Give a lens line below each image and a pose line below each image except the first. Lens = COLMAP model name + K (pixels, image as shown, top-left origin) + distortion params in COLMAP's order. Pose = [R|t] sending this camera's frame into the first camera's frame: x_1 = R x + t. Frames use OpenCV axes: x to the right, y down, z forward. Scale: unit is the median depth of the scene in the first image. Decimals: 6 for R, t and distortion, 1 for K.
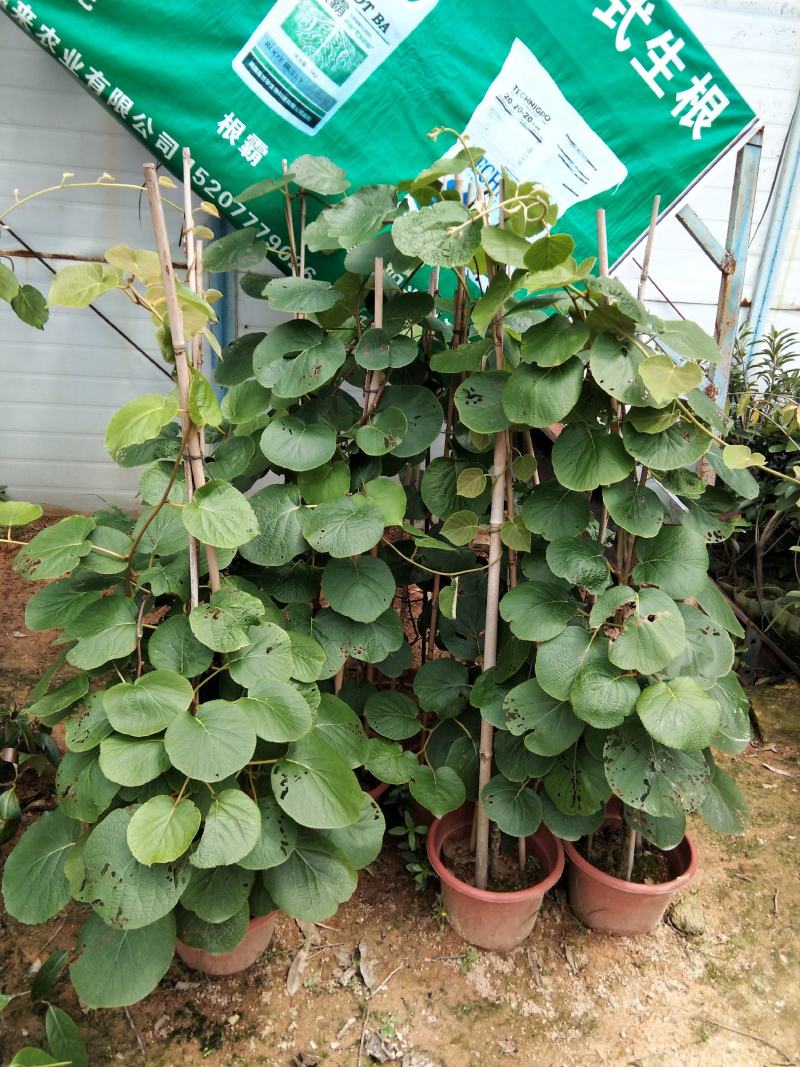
lens RADIAL K [[872.9, 0, 403.9], [0, 872.9, 506.6], [0, 0, 1]] dist [0.107688, -0.177636]
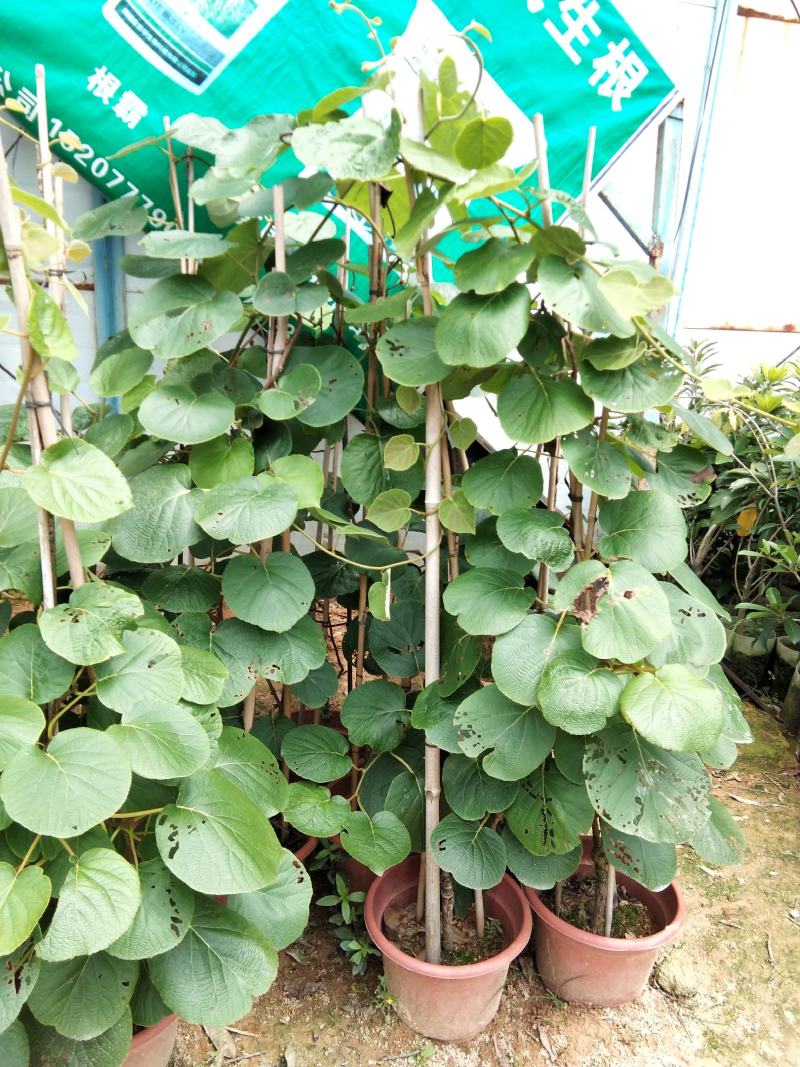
lens RADIAL K [[845.6, 0, 403.6], [0, 845.6, 510.3], [0, 0, 1]] dist [0.093226, -0.132087]
pose [[0.993966, -0.039937, 0.102159, -0.004403], [0.049526, 0.994422, -0.093122, 0.094042], [-0.097870, 0.097620, 0.990400, 0.190726]]
